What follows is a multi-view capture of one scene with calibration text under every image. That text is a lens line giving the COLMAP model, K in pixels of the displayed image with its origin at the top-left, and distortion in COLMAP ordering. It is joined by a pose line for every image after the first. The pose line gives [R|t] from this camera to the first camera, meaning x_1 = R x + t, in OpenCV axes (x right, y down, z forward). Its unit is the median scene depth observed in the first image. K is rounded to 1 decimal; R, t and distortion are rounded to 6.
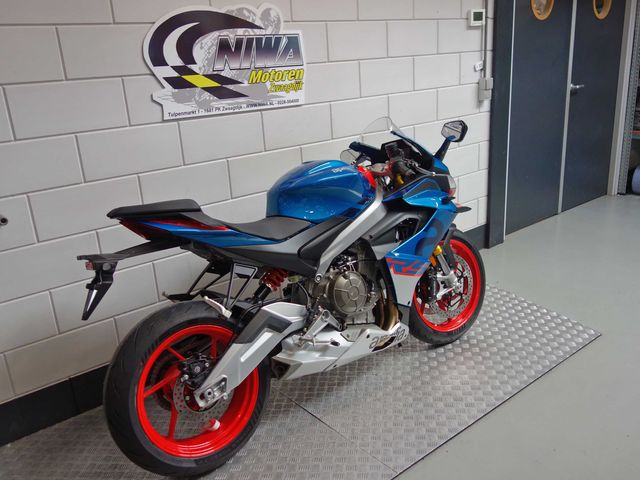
lens RADIAL K [[566.7, 0, 320.0], [0, 566.7, 240.0], [0, 0, 1]] dist [-0.004734, 0.005234]
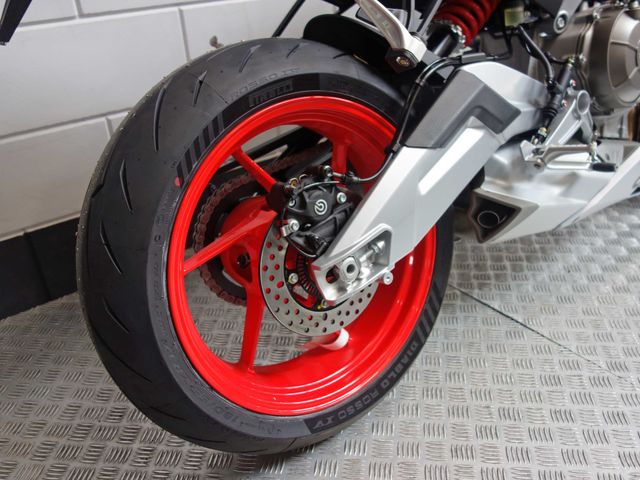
lens RADIAL K [[566.7, 0, 320.0], [0, 566.7, 240.0], [0, 0, 1]] dist [-0.004734, 0.005234]
pose [[0.999655, 0.024776, -0.008705, -0.199852], [-0.022457, 0.978354, 0.205716, 0.160994], [0.013613, -0.205449, 0.978573, 0.582742]]
